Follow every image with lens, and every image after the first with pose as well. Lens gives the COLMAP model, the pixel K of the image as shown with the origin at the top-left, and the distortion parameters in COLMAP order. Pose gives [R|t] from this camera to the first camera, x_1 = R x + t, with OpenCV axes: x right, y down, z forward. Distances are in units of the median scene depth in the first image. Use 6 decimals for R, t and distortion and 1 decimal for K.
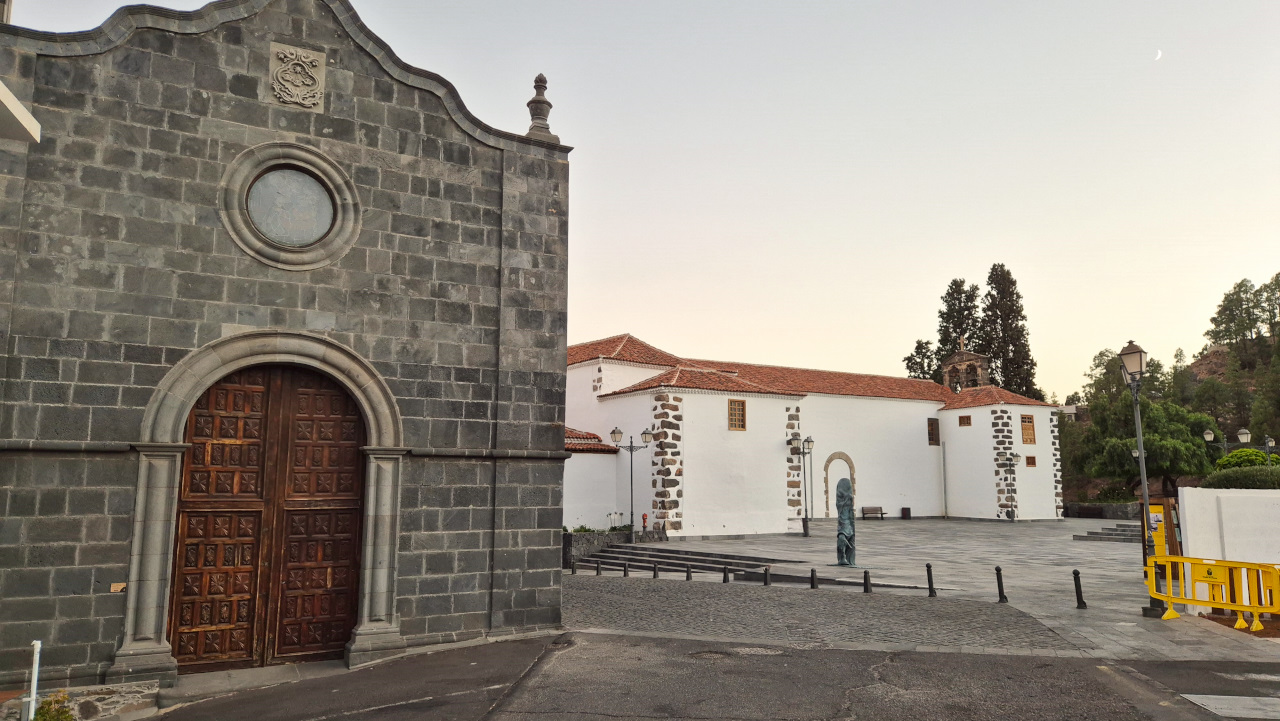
lens RADIAL K [[811.8, 0, 640.0], [0, 811.8, 360.5], [0, 0, 1]] dist [0.076658, -0.056282]
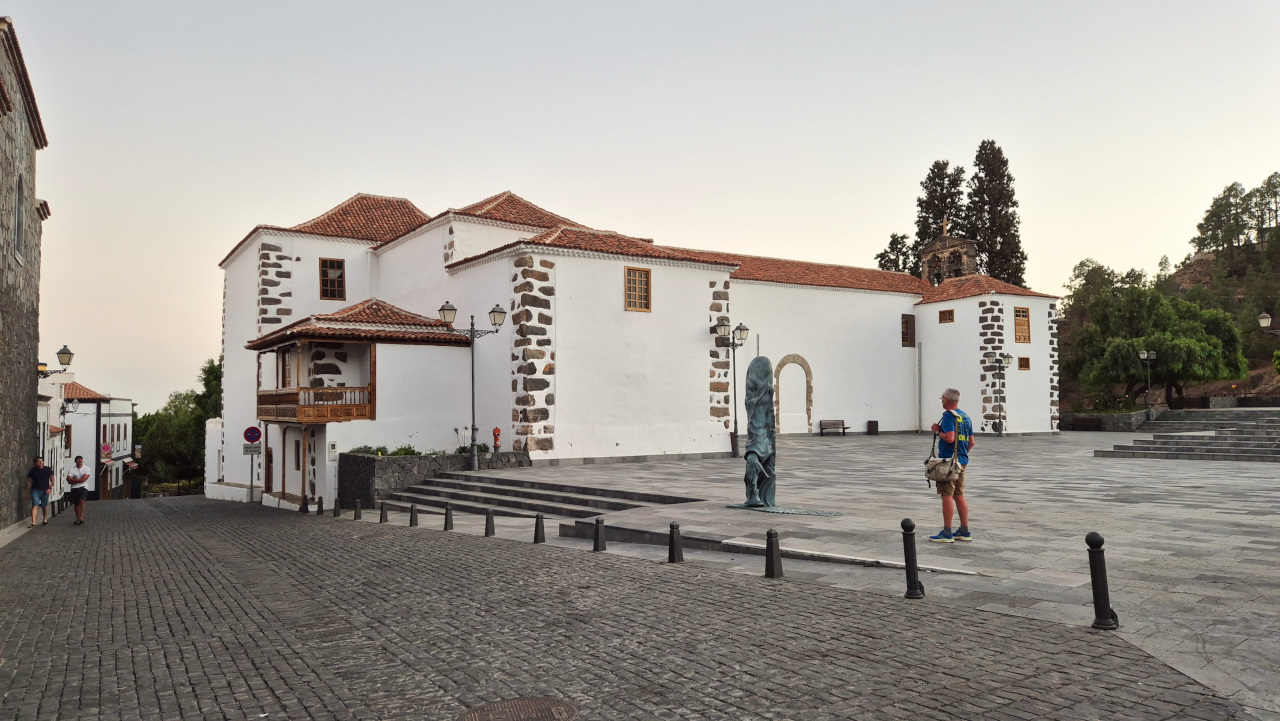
lens RADIAL K [[811.8, 0, 640.0], [0, 811.8, 360.5], [0, 0, 1]] dist [0.076658, -0.056282]
pose [[0.999532, -0.006623, 0.029856, 0.066076], [0.003803, 0.995608, 0.093540, 0.041277], [-0.030345, -0.093383, 0.995168, 0.193807]]
